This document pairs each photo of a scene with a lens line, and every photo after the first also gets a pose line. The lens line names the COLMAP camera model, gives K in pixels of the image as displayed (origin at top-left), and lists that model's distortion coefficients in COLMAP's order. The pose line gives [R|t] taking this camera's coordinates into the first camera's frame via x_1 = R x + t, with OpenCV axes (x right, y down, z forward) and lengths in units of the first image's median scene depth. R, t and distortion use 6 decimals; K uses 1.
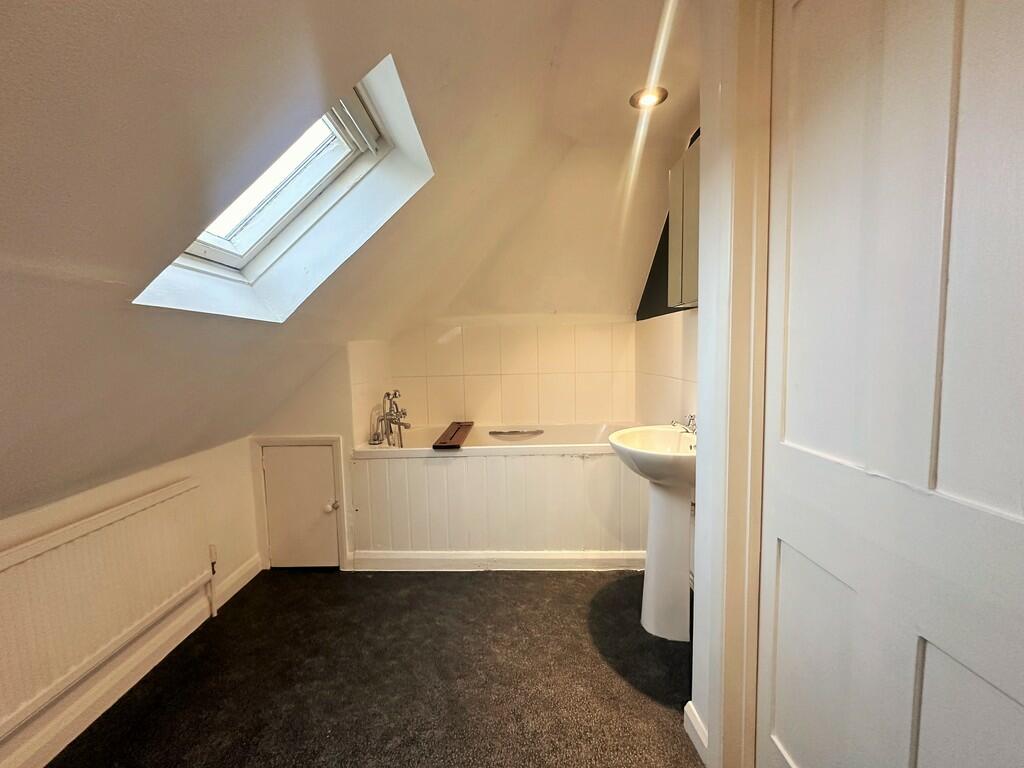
lens RADIAL K [[407.9, 0, 512.8], [0, 407.9, 383.9], [0, 0, 1]] dist [-0.003034, 0.001092]
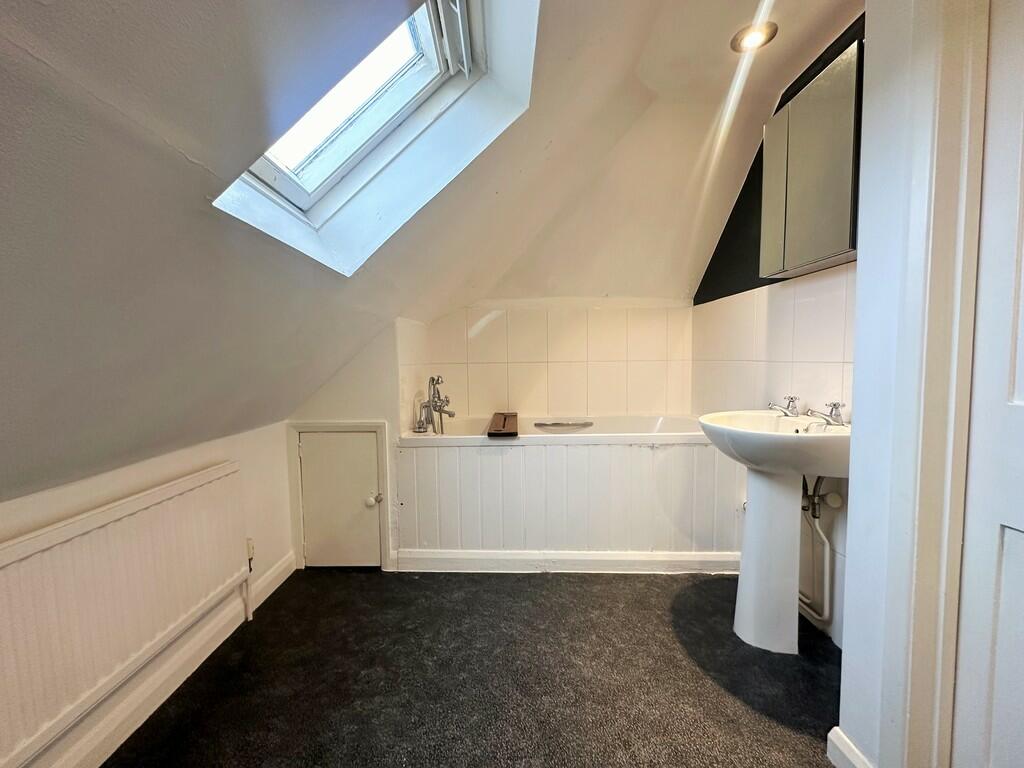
lens RADIAL K [[407.9, 0, 511.3], [0, 407.9, 384.2], [0, 0, 1]] dist [-0.003034, 0.001092]
pose [[0.999961, 0.008537, -0.002267, -0.188747], [-0.008576, 0.999808, -0.017606, 0.078082], [0.002117, 0.017625, 0.999842, 0.121605]]
